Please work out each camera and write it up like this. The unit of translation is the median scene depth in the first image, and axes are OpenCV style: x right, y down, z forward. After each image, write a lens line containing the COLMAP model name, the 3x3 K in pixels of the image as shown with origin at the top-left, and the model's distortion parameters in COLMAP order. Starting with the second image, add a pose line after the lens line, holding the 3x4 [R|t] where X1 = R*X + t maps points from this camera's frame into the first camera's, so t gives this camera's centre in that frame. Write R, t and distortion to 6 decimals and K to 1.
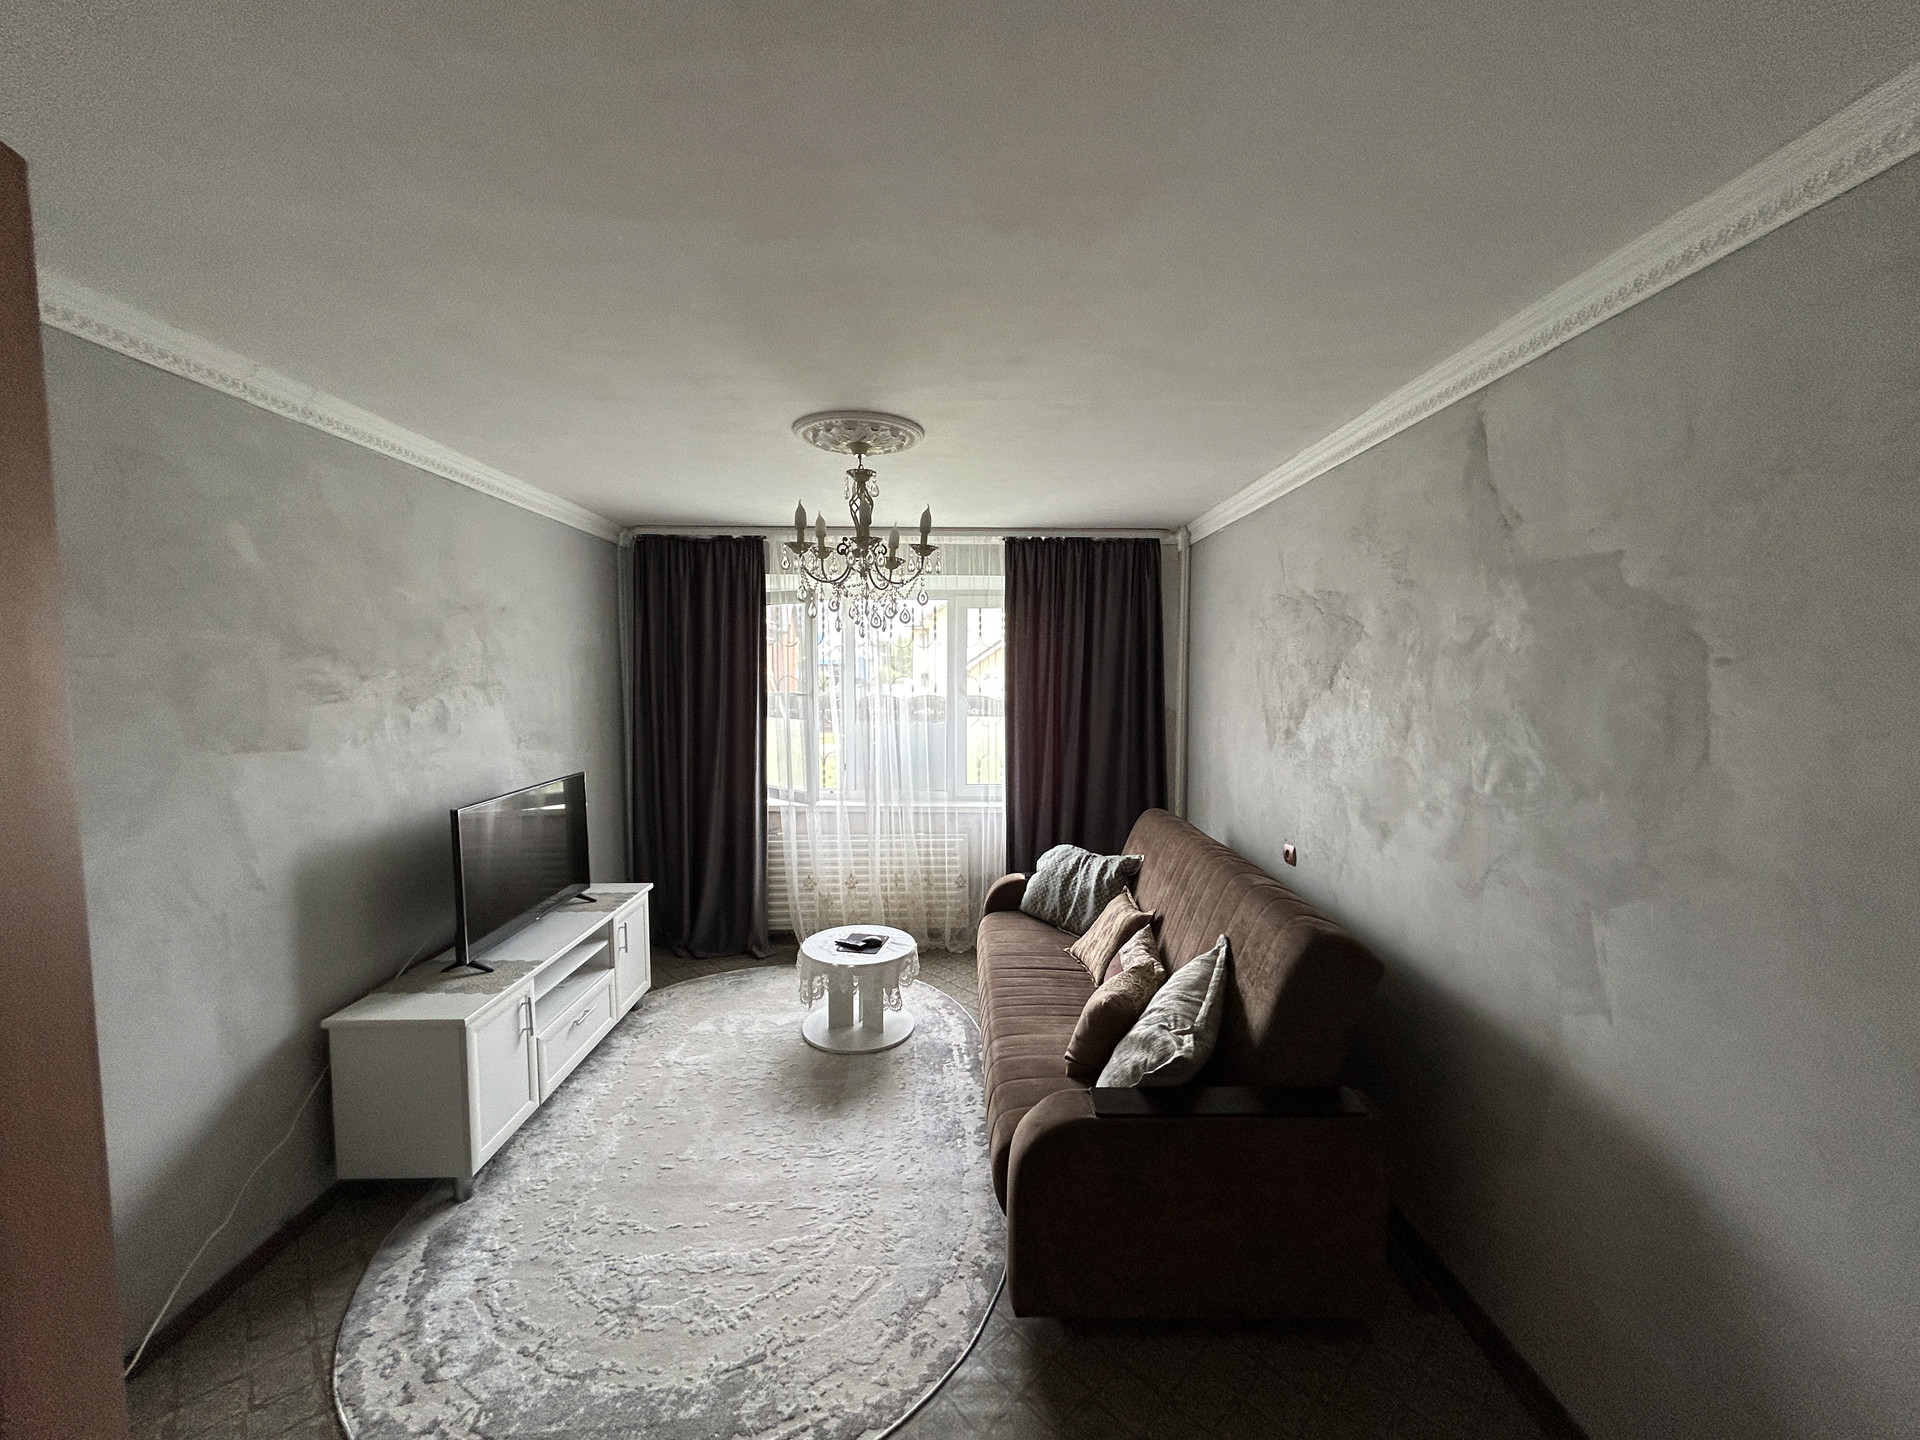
lens RADIAL K [[770.9, 0, 962.8], [0, 770.9, 724.2], [0, 0, 1]] dist [-0.001713, 0.000514]
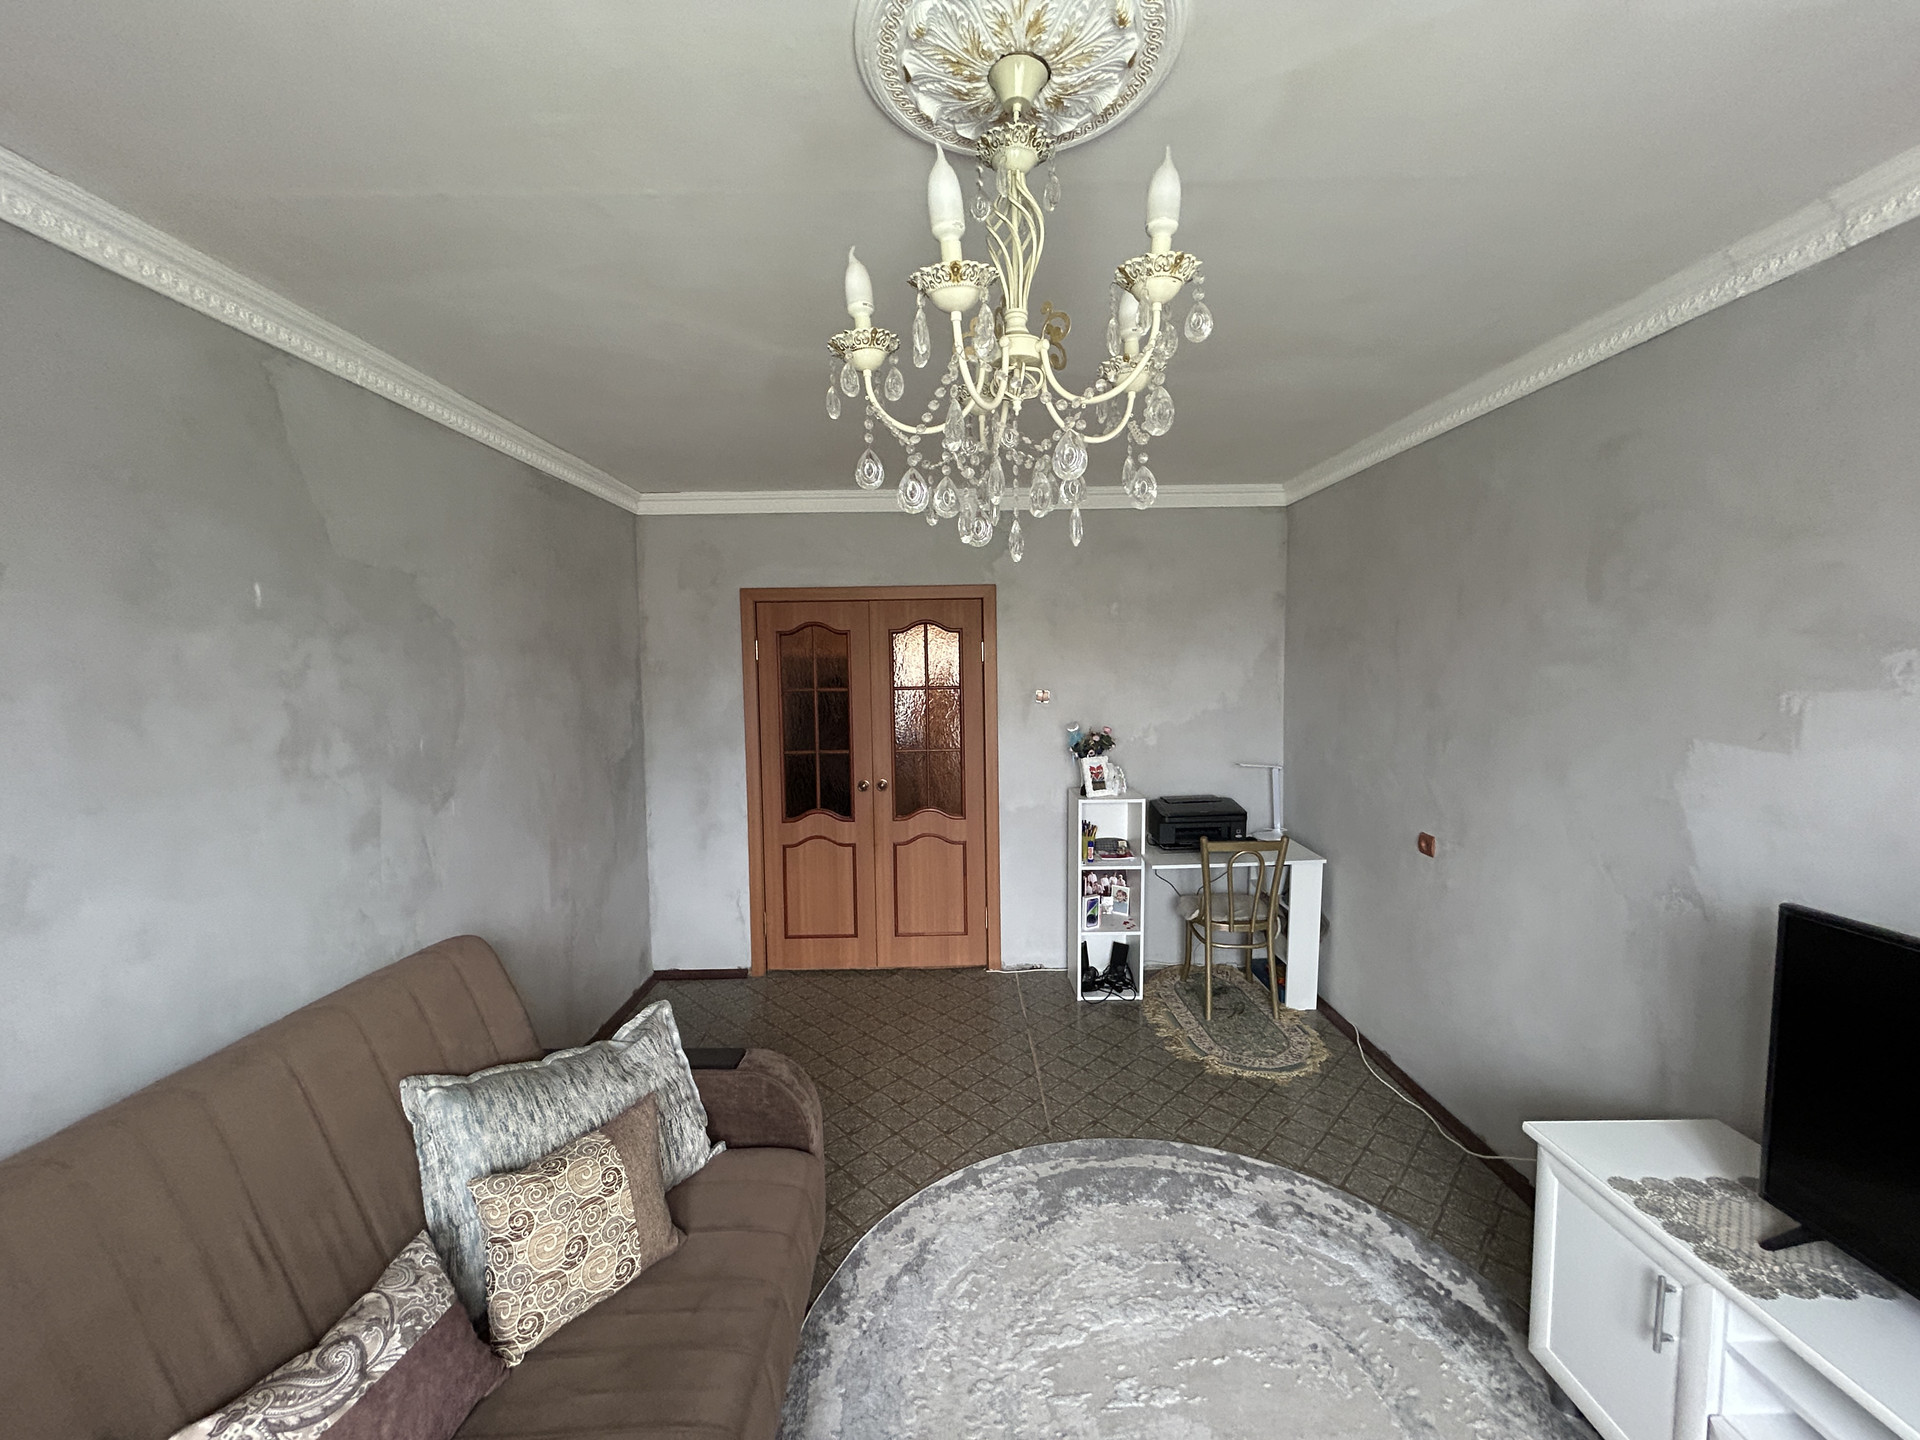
lens RADIAL K [[770.9, 0, 956.8], [0, 770.9, 725.4], [0, 0, 1]] dist [-0.001713, 0.000514]
pose [[-0.999913, 0.011445, 0.006490, -0.142868], [0.012259, 0.989552, 0.143657, -0.115672], [-0.004778, 0.143724, -0.989606, 1.990434]]
